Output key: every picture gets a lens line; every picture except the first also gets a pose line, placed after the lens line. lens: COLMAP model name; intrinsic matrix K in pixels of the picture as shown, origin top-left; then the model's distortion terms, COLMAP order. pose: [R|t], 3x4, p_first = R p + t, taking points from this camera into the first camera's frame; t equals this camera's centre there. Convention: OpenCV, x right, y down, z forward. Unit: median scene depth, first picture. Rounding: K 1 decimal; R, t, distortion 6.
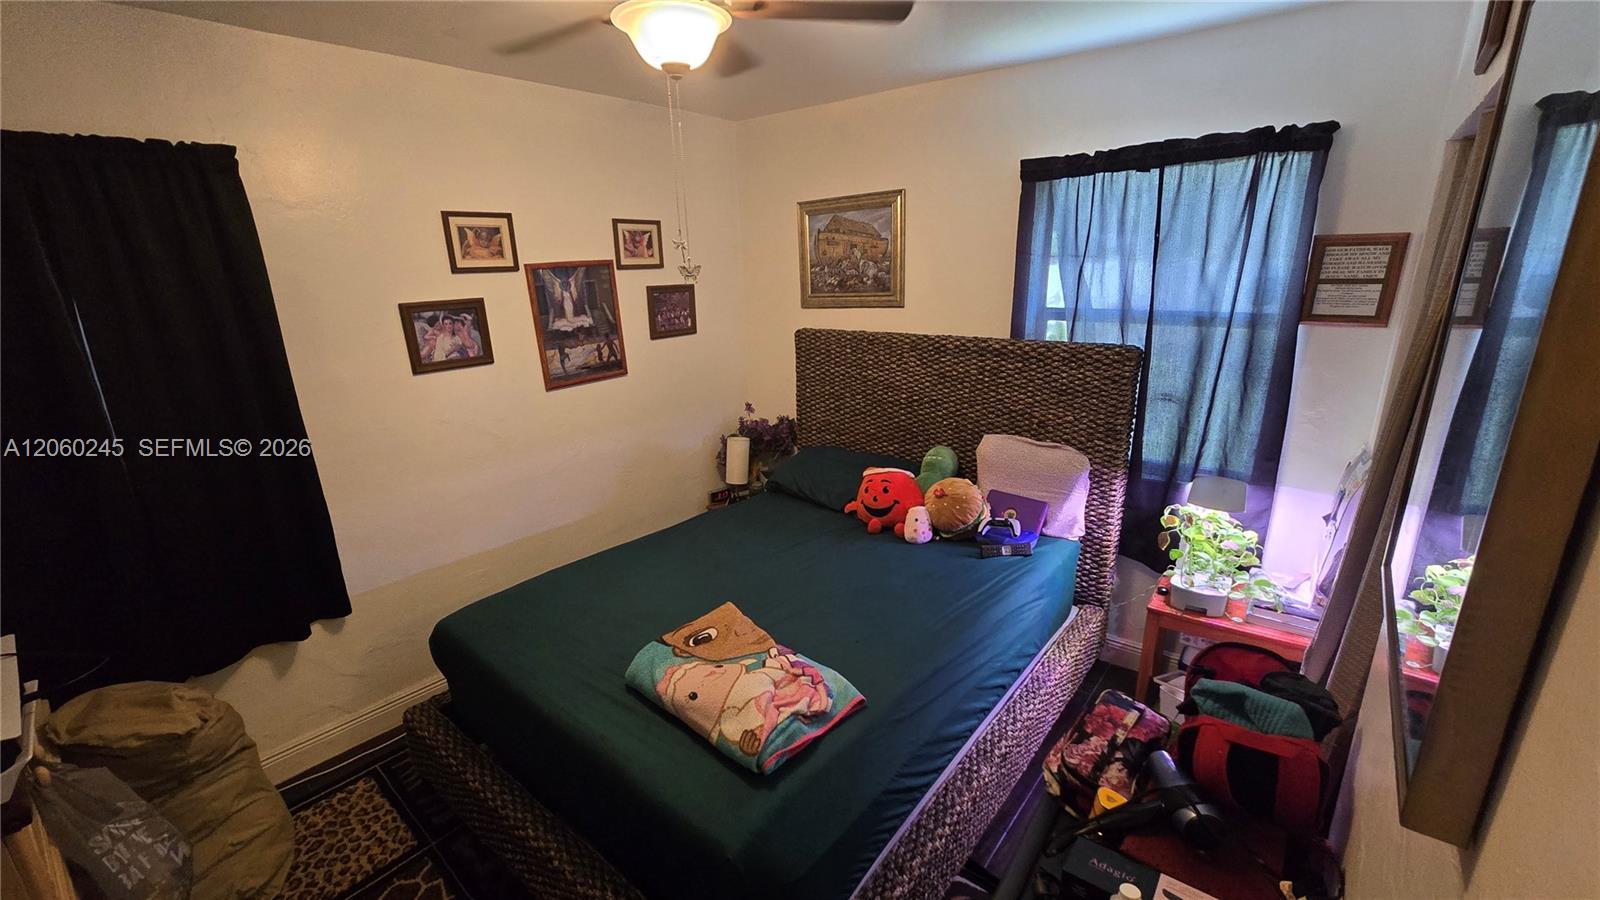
lens RADIAL K [[654.6, 0, 791.4], [0, 654.6, 455.5], [0, 0, 1]] dist [-0.006612, 0.002335]
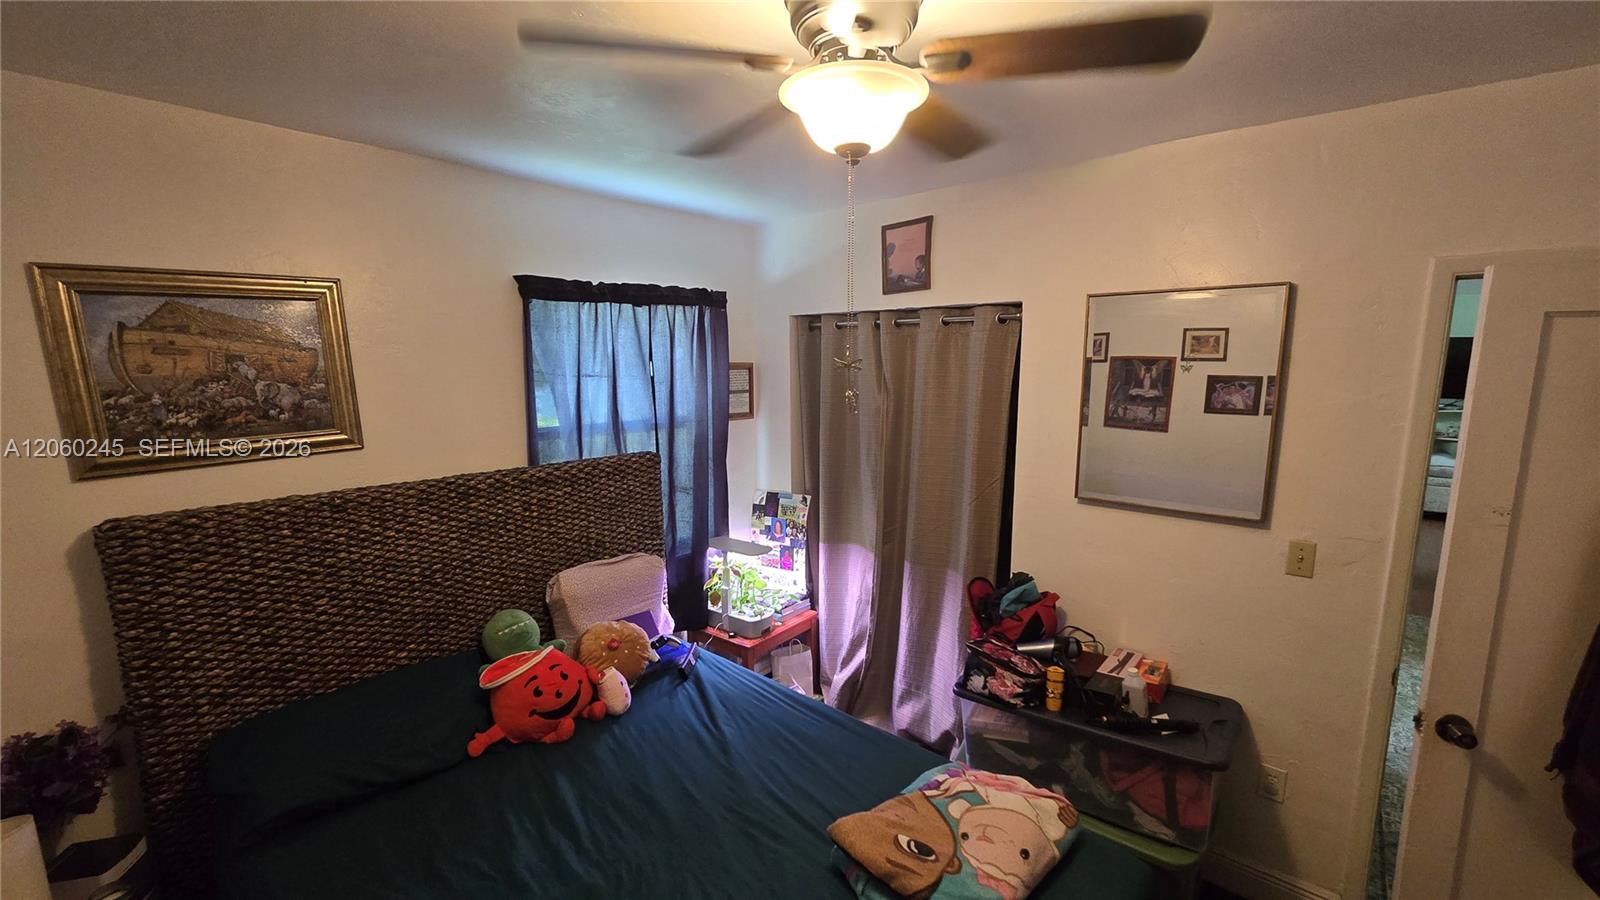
lens RADIAL K [[654.6, 0, 793.9], [0, 654.6, 459.7], [0, 0, 1]] dist [-0.006612, 0.002335]
pose [[0.040517, -0.111889, 0.992894, -0.543640], [0.301520, 0.948754, 0.094611, -0.167555], [-0.952599, 0.295544, 0.072177, 0.612235]]
